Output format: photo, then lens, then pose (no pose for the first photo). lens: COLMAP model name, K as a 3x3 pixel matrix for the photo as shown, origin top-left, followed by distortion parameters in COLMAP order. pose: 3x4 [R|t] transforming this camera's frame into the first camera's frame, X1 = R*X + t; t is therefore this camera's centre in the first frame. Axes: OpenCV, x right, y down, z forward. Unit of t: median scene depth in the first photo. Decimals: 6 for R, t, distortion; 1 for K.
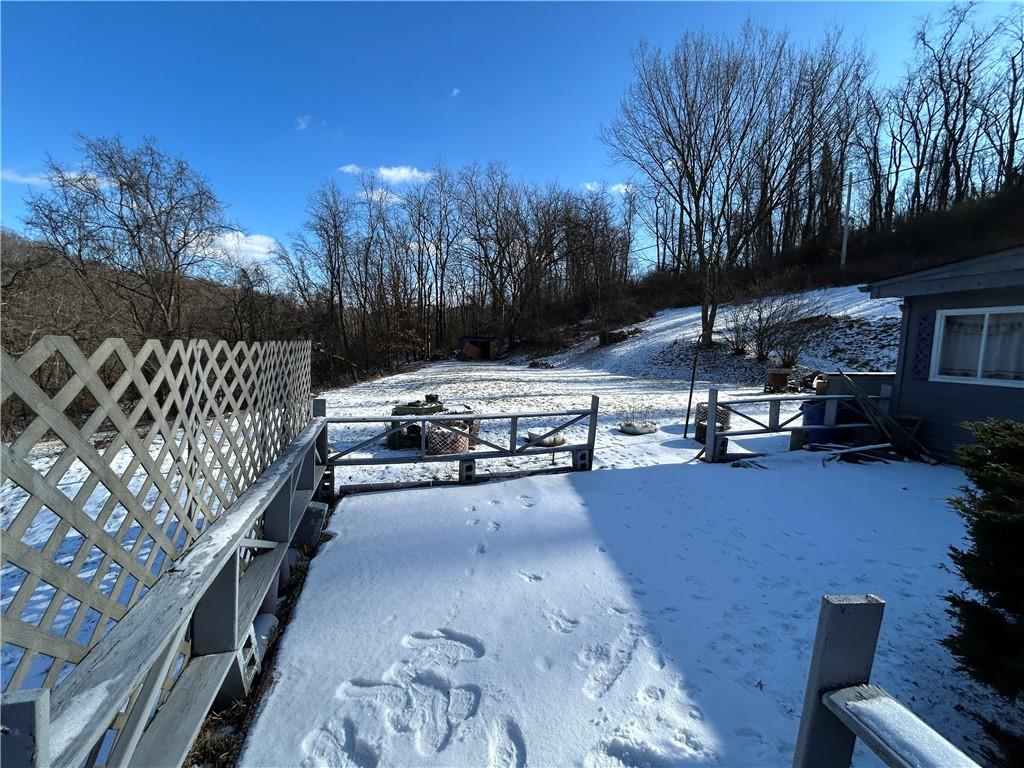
lens RADIAL K [[412.1, 0, 512.9], [0, 412.1, 385.7], [0, 0, 1]] dist [-0.002985, -0.000150]
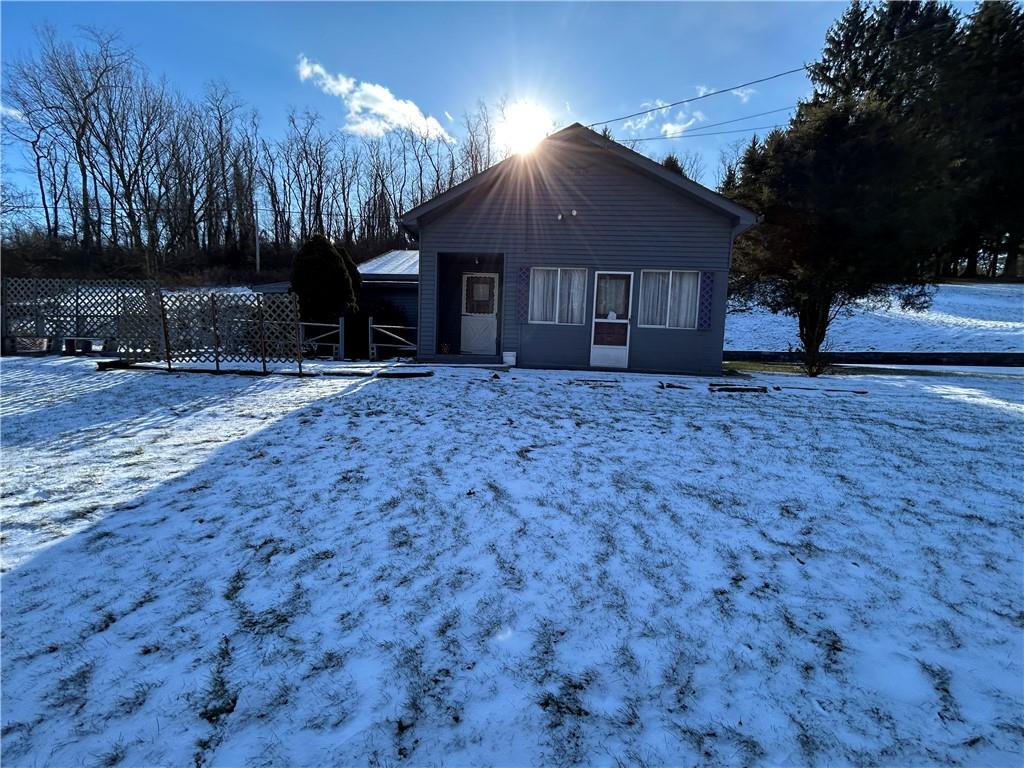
lens RADIAL K [[412.1, 0, 513.0], [0, 412.1, 384.7], [0, 0, 1]] dist [-0.002985, -0.000150]
pose [[0.366686, -0.089199, 0.926059, -0.117489], [0.077132, 0.994881, 0.065286, 0.038512], [-0.927142, 0.047490, 0.371689, -0.175700]]
